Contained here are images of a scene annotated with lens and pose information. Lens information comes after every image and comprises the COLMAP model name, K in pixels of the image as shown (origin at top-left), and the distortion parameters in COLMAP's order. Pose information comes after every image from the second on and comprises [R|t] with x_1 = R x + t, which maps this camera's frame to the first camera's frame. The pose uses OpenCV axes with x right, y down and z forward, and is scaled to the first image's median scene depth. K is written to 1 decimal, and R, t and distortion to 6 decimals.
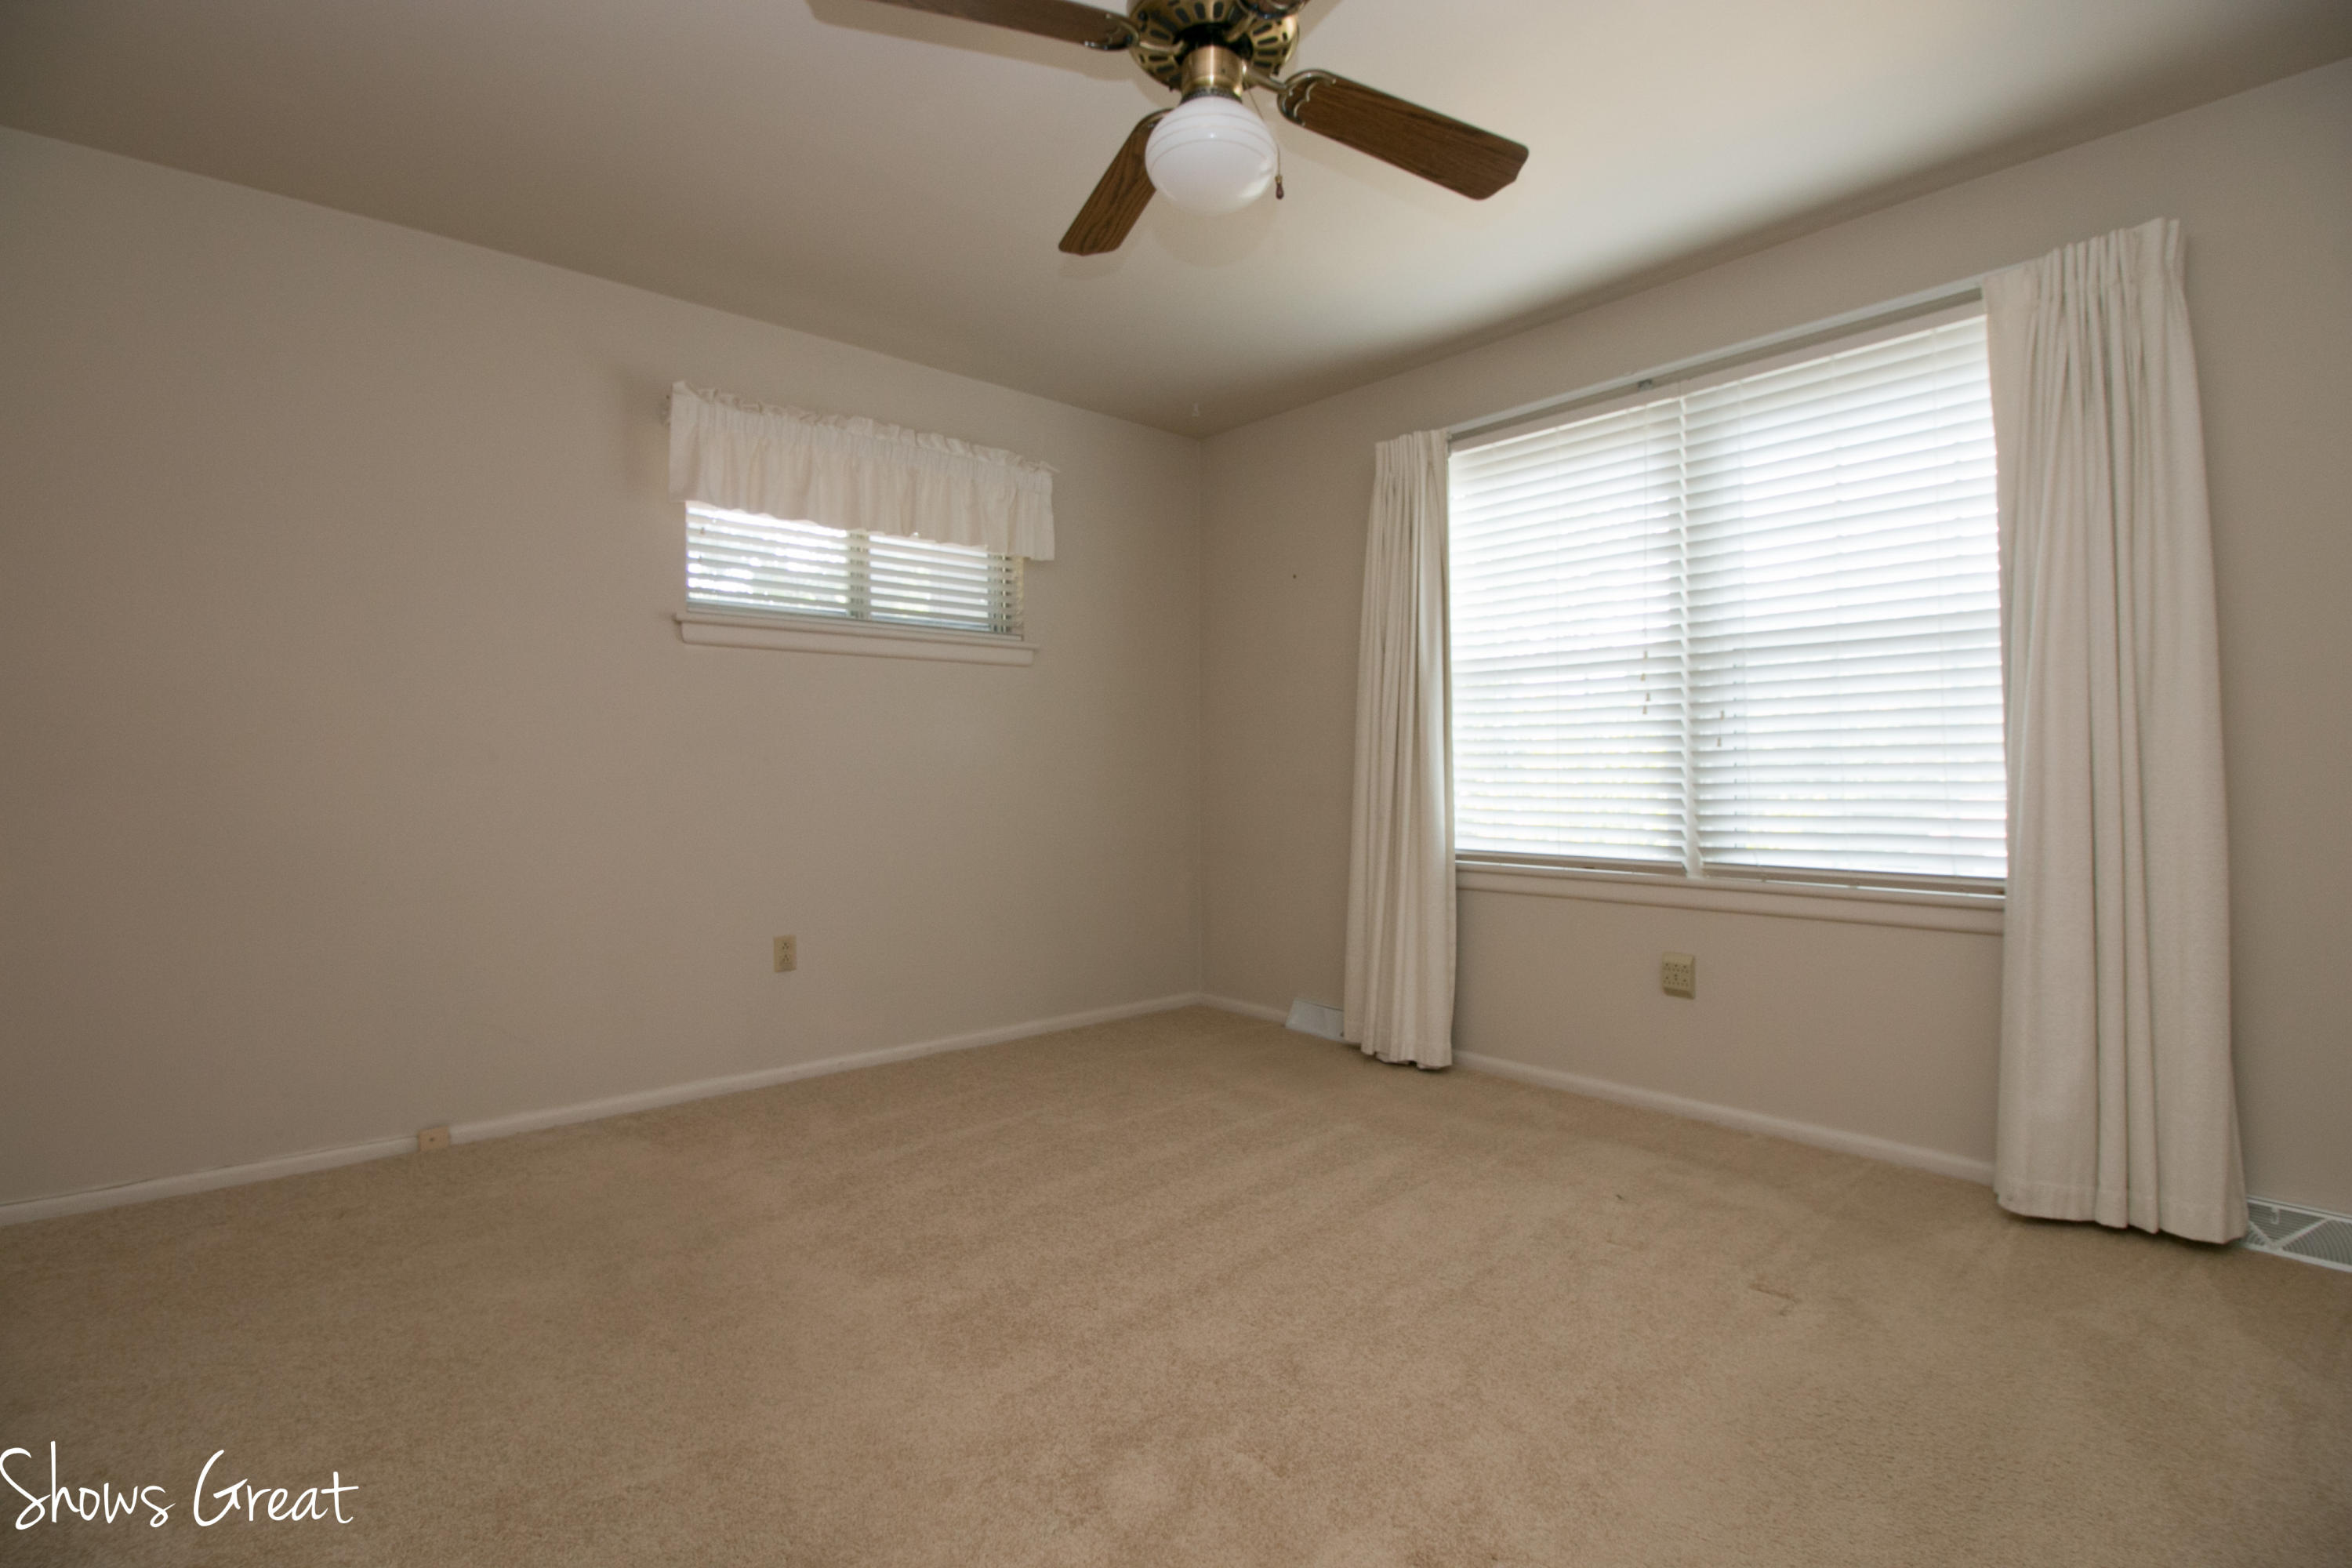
lens RADIAL K [[1057.3, 0, 1167.8], [0, 1057.3, 779.4], [0, 0, 1]] dist [-0.009831, -0.007929]
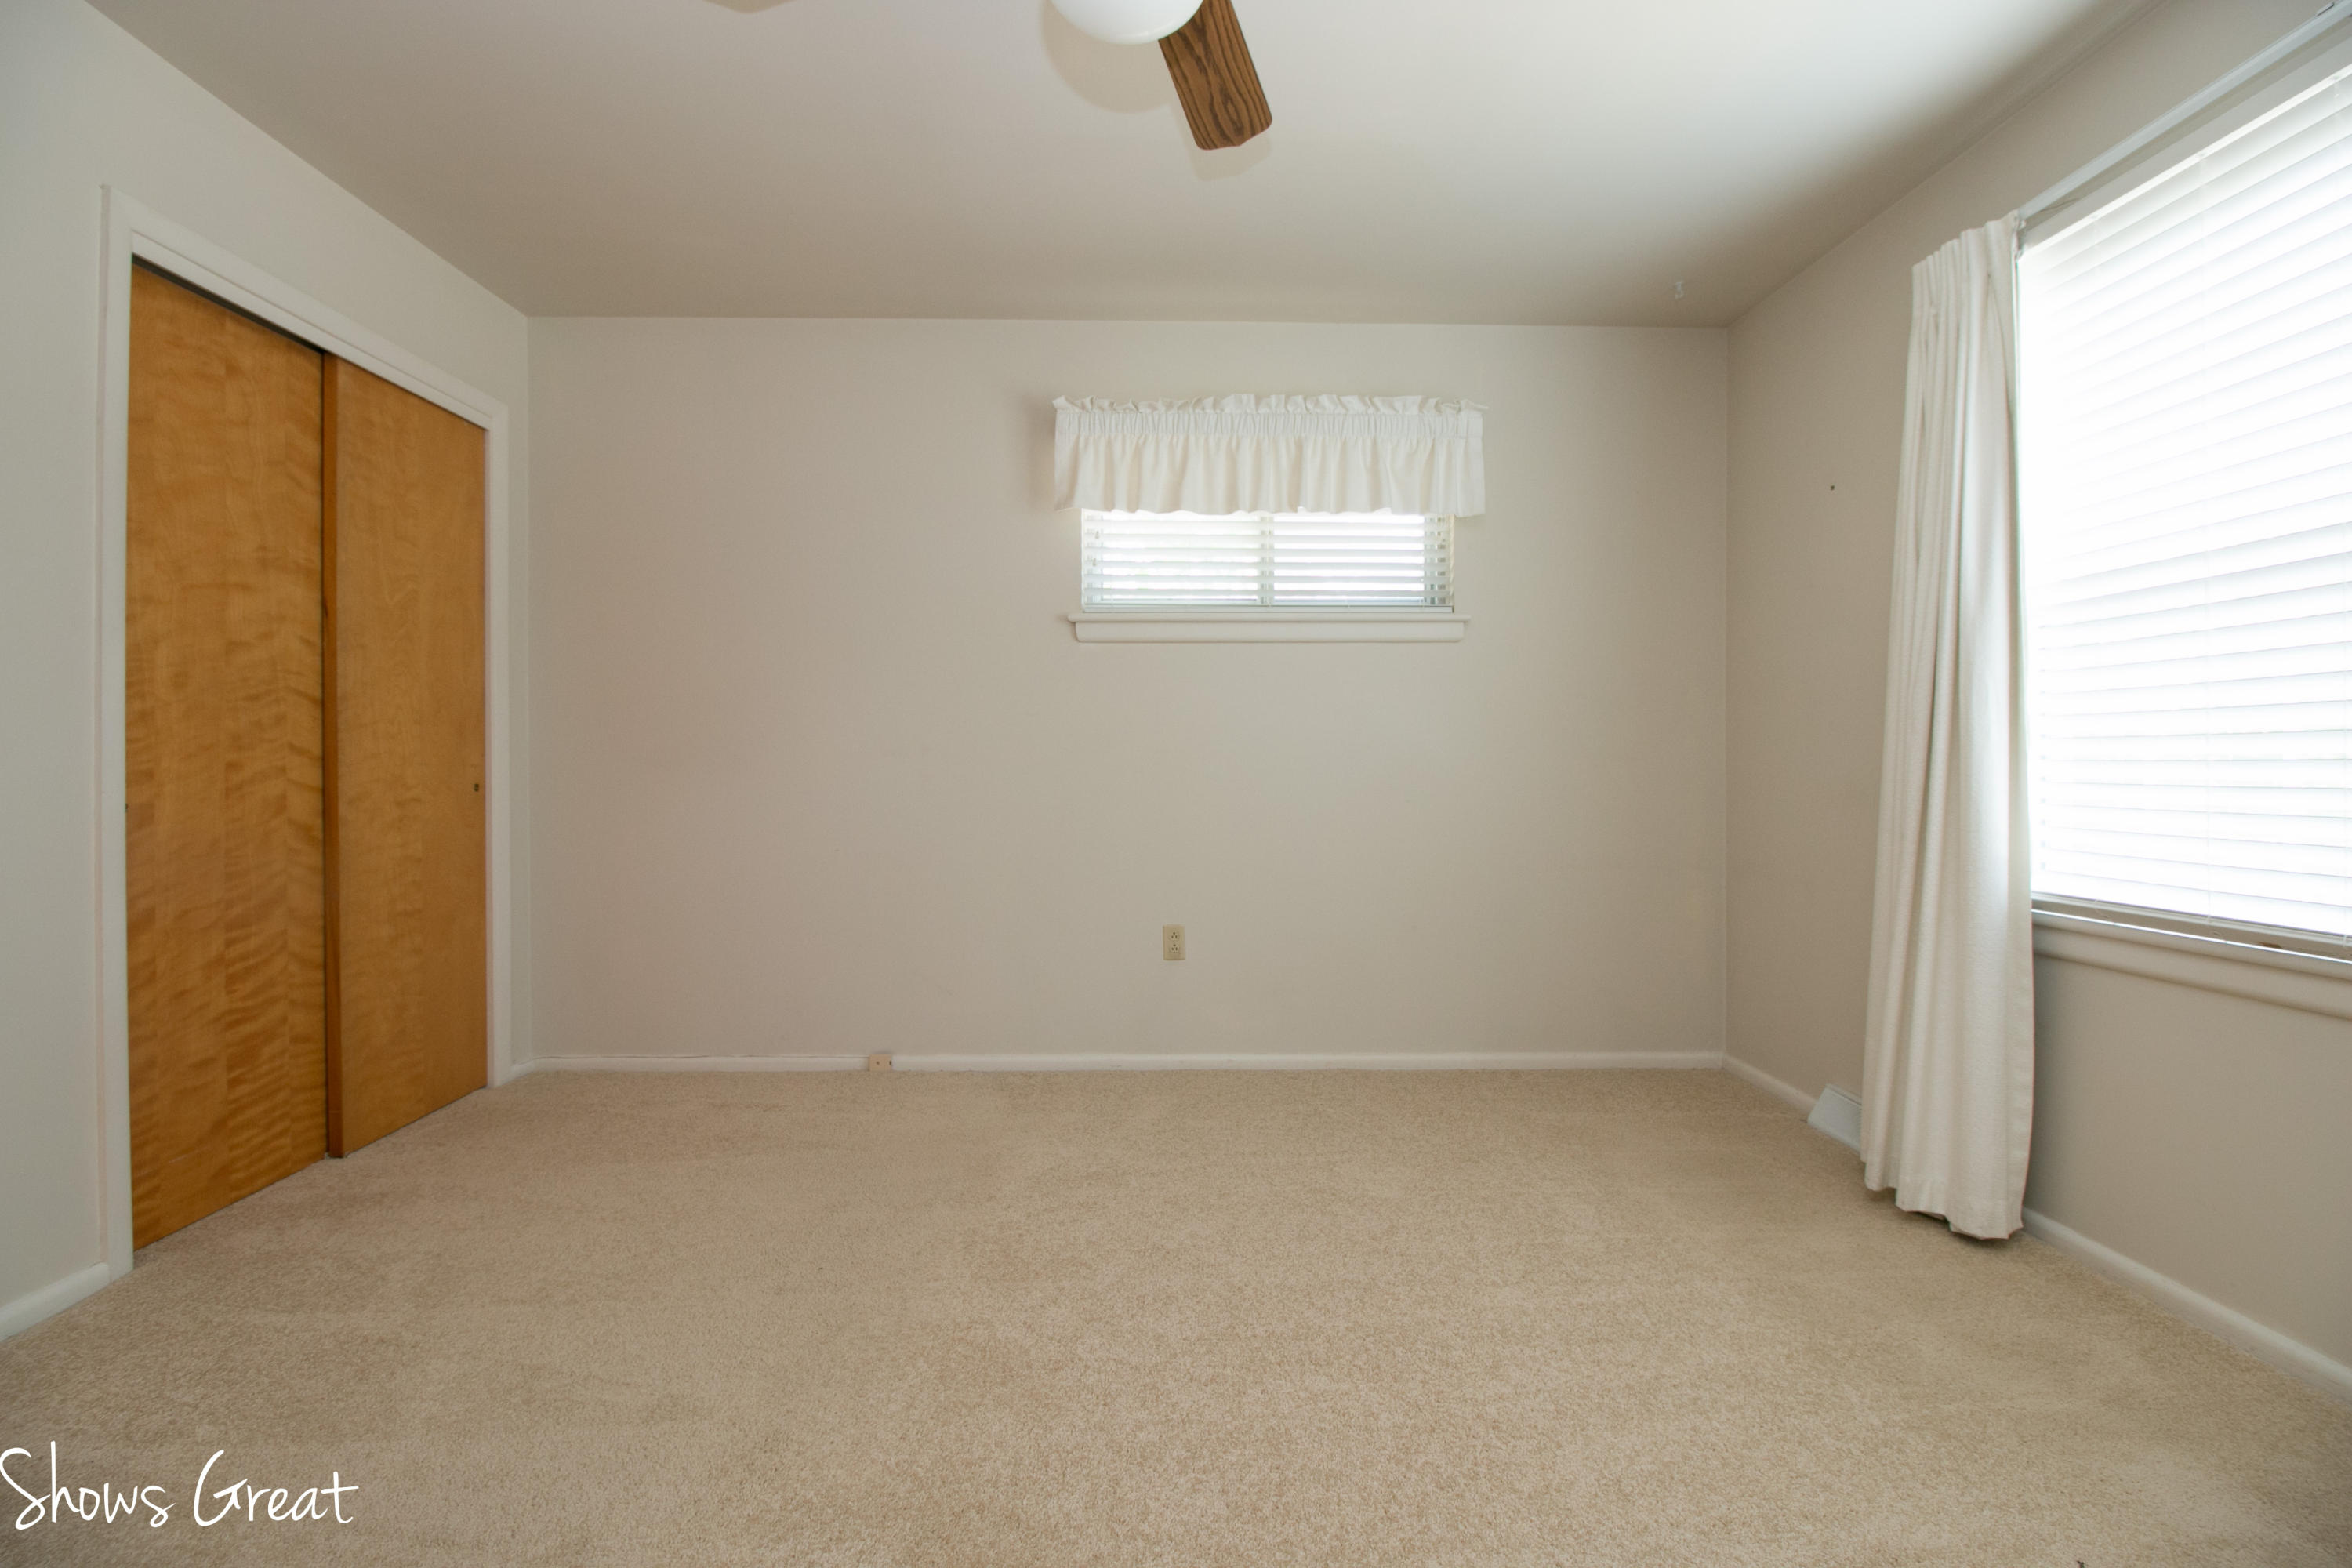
lens RADIAL K [[1057.3, 0, 1171.2], [0, 1057.3, 777.9], [0, 0, 1]] dist [-0.009831, -0.007929]
pose [[0.772445, 0.011350, -0.634980, 0.270740], [-0.007720, 0.999934, 0.008483, -0.001522], [0.635035, -0.001650, 0.772482, 0.211389]]
